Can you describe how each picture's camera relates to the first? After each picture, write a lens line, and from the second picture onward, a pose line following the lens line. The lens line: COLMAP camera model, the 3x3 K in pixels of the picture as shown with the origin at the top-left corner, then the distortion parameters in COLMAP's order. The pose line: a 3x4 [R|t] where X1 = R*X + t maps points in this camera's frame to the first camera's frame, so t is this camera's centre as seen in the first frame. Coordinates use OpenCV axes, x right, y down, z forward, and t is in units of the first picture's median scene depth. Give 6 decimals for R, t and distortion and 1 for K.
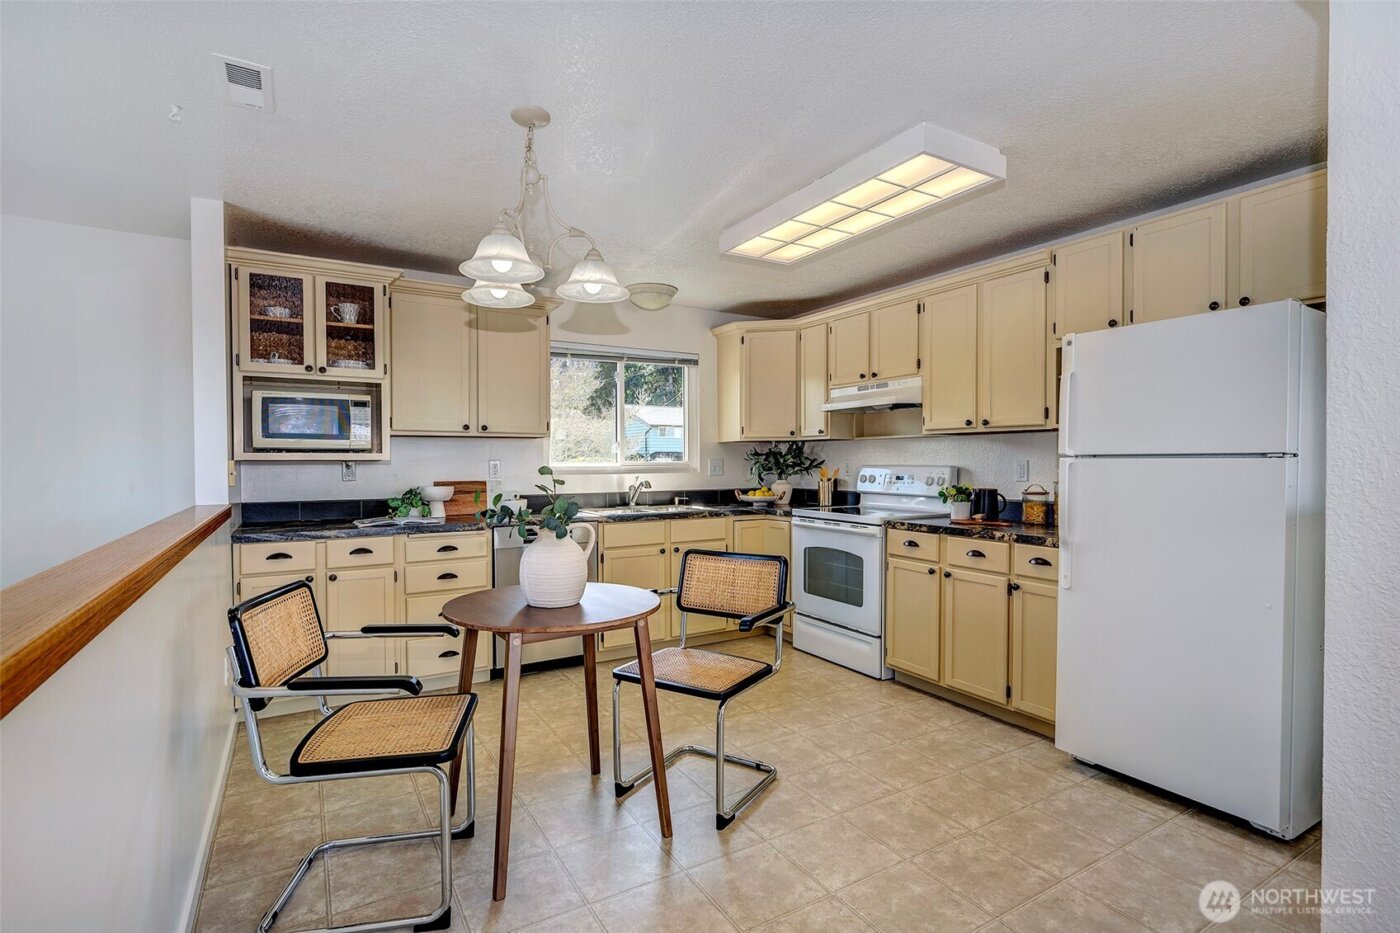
lens RADIAL K [[680.9, 0, 697.1], [0, 680.9, 467.1], [0, 0, 1]] dist [-0.004593, 0.000382]
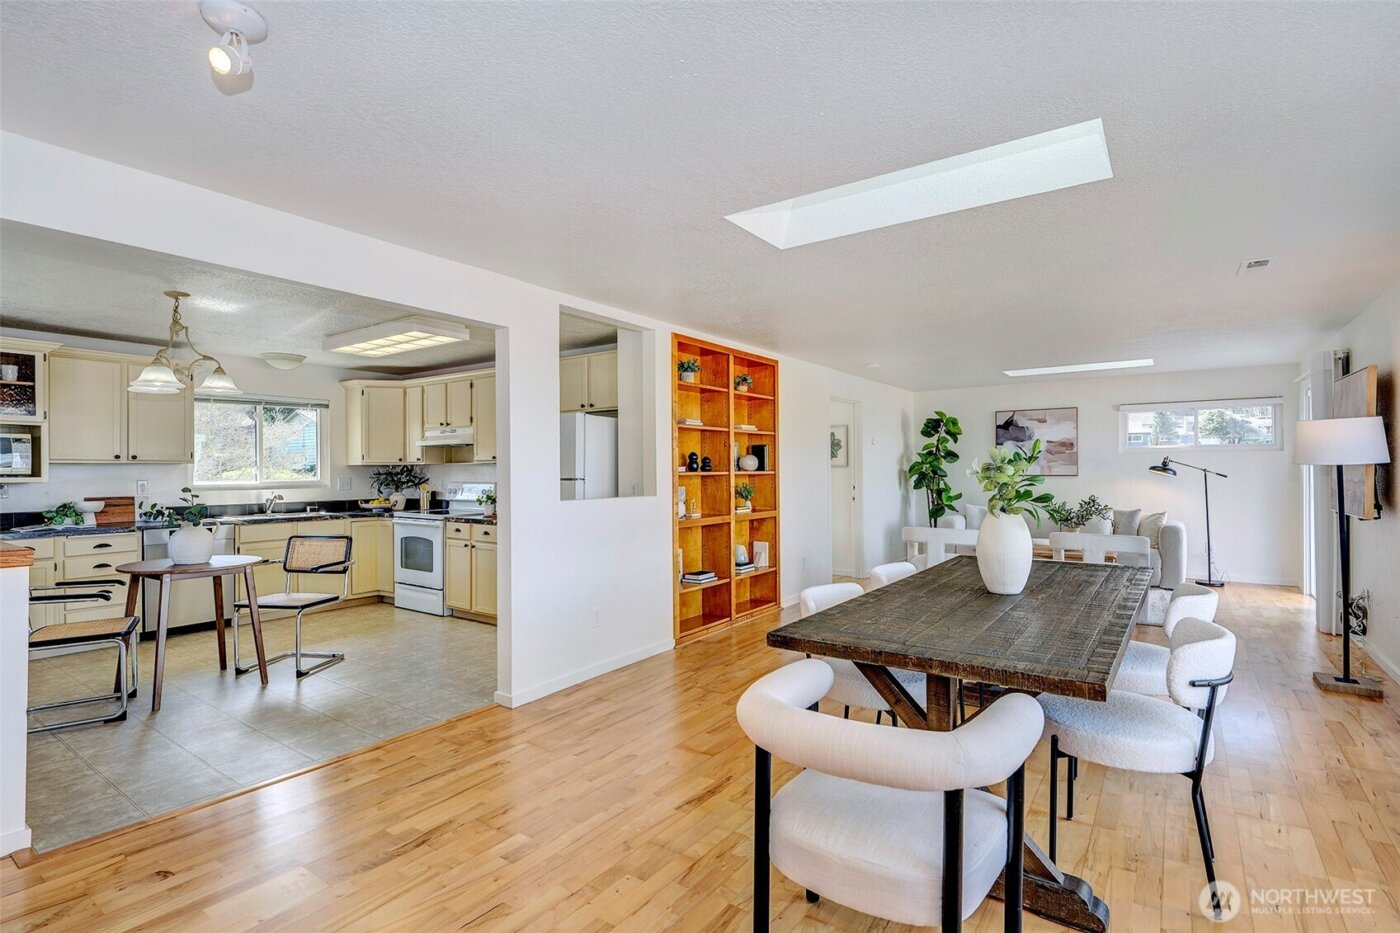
lens RADIAL K [[680.9, 0, 708.4], [0, 680.9, 469.7], [0, 0, 1]] dist [-0.004593, 0.000382]
pose [[0.911048, -0.000023, 0.412300, 0.169465], [0.004535, 0.999940, -0.009966, -0.014356], [-0.412275, 0.010949, 0.910994, -0.693495]]
